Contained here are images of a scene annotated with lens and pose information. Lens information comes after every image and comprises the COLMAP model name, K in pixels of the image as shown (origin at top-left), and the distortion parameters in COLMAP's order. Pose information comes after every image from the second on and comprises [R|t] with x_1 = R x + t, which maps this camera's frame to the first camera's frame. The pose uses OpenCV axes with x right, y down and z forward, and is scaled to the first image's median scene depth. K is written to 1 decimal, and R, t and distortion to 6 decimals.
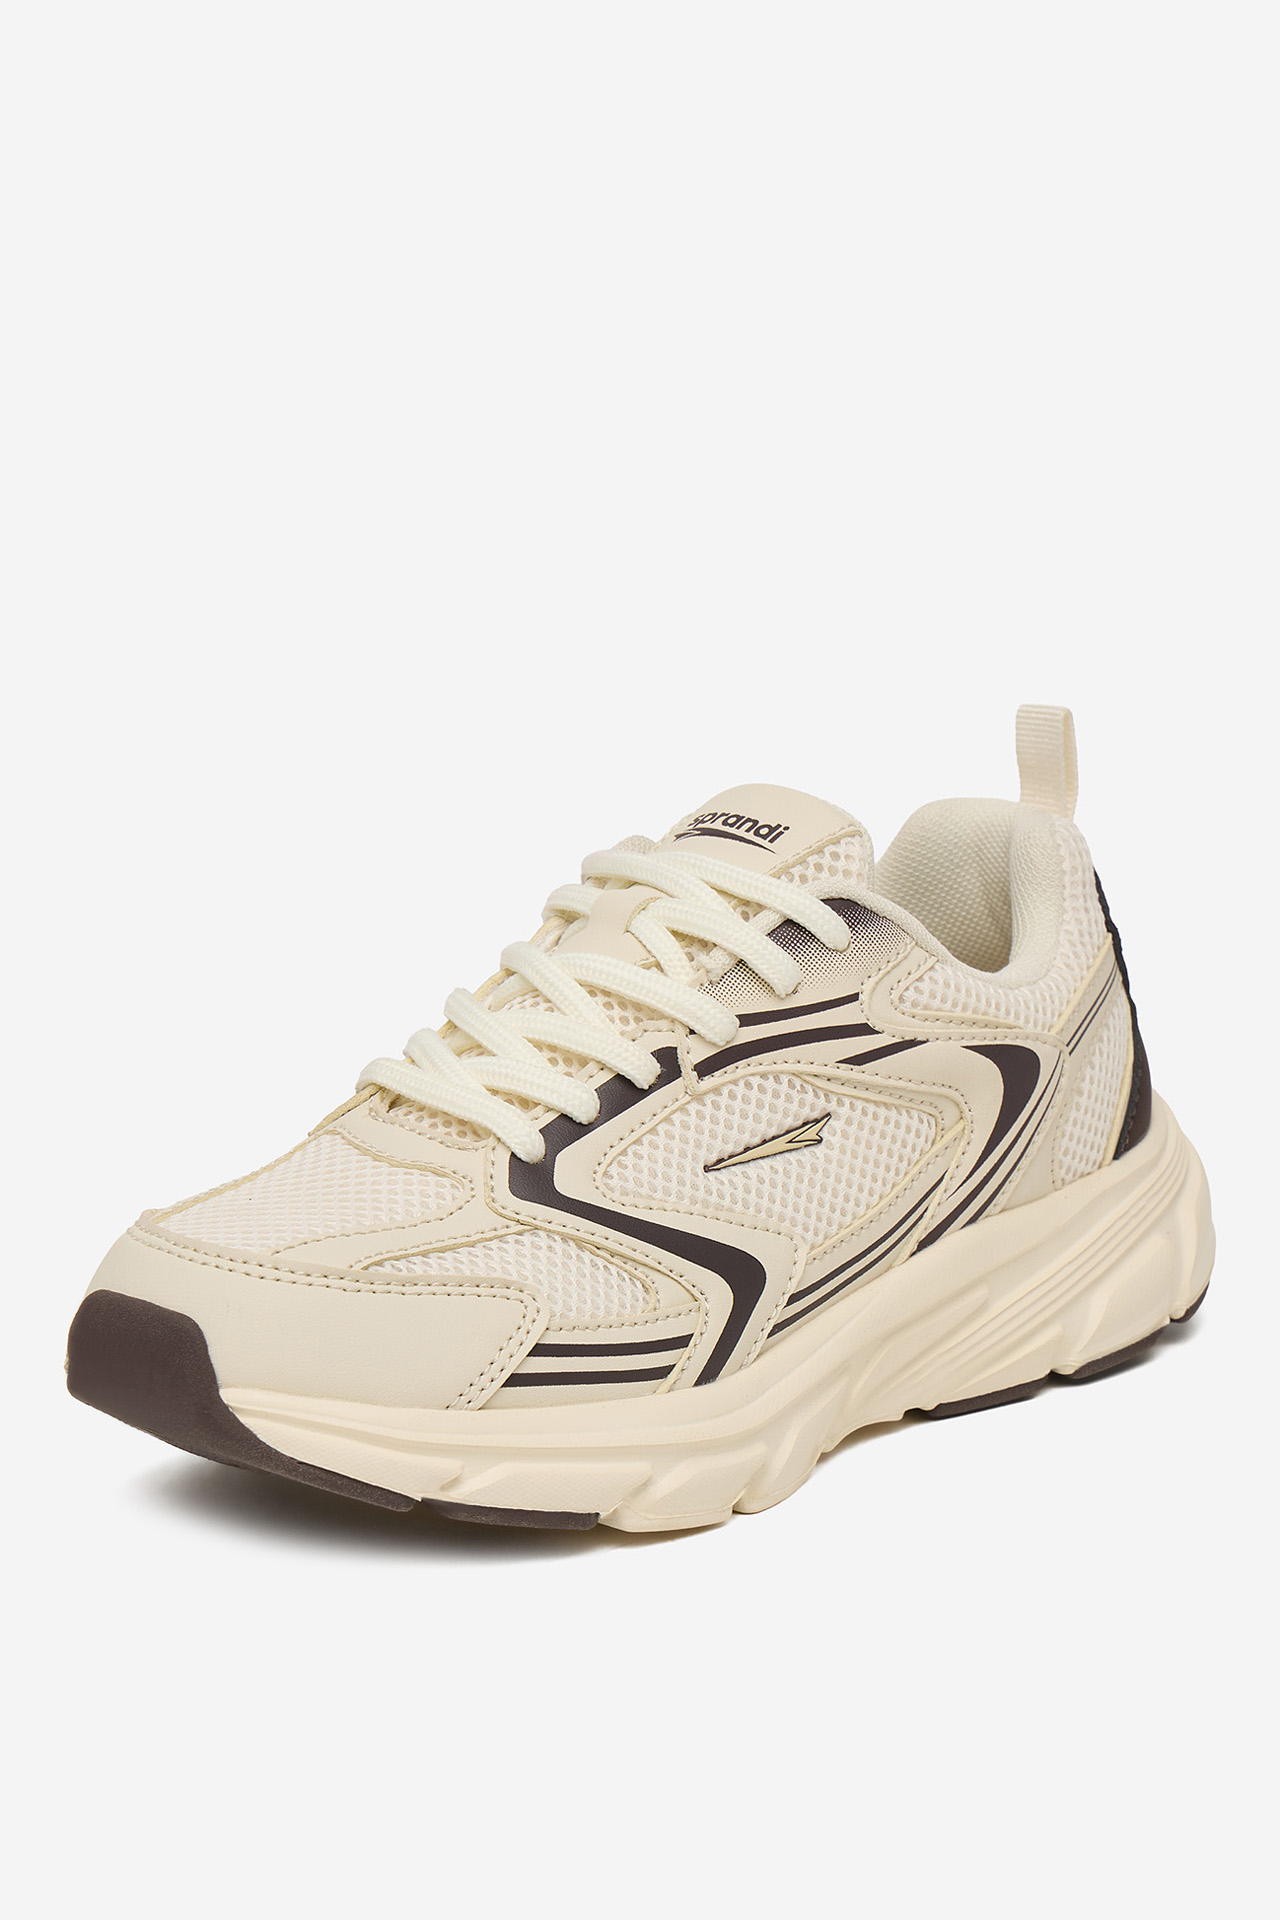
lens RADIAL K [[5506.3, 0, 640.0], [0, 5506.3, 960.0], [0, 0, 1]] dist [1.207662, -0.051799]
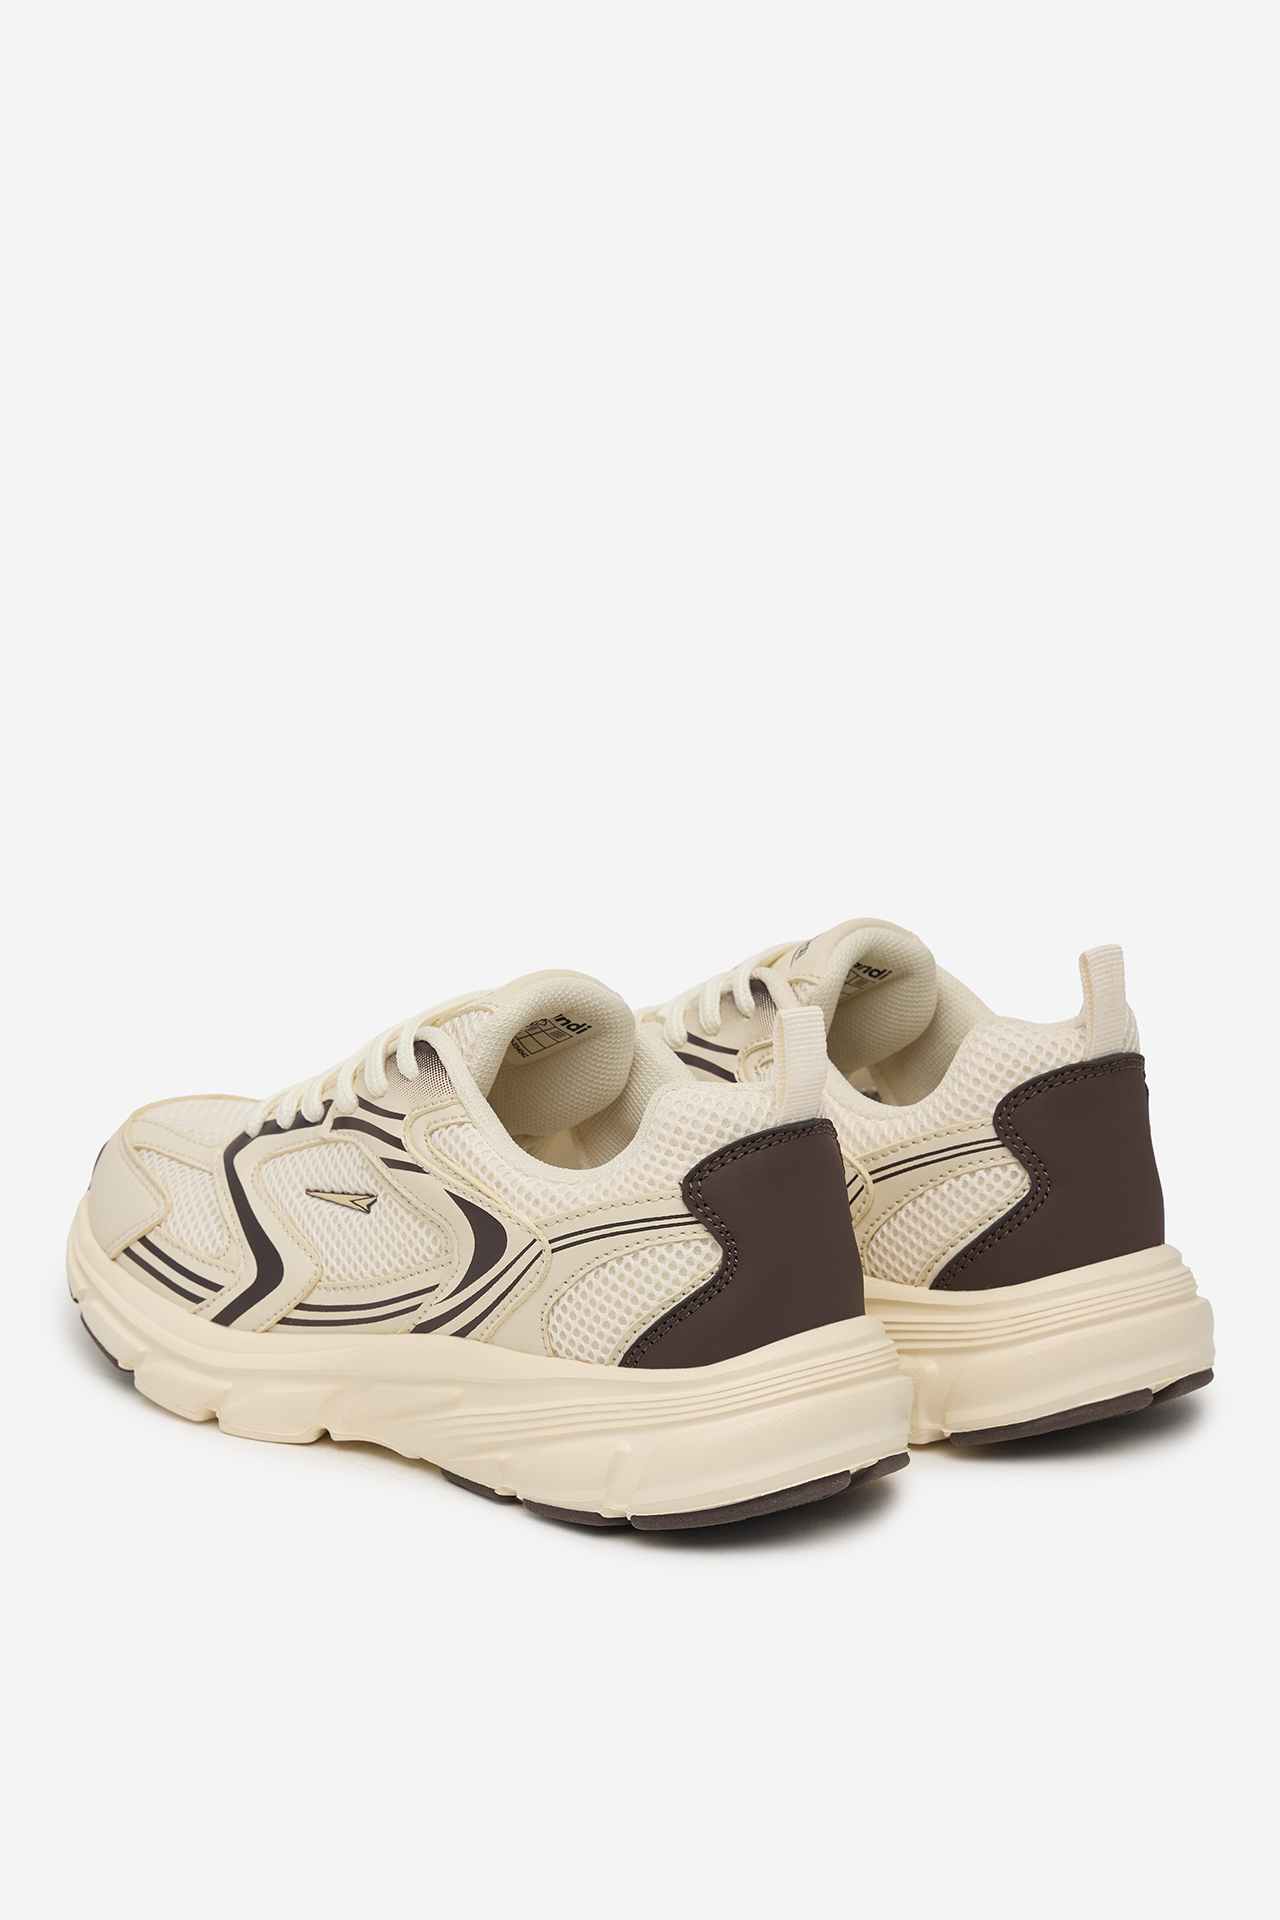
lens RADIAL K [[5506.3, 0, 640.0], [0, 5506.3, 960.0], [0, 0, 1]] dist [1.207662, -0.051799]
pose [[0.000587, 0.240112, -0.970745, 1.275710], [-0.220753, 0.946828, 0.234062, -0.340221], [0.975329, 0.214158, 0.053561, 0.977412]]
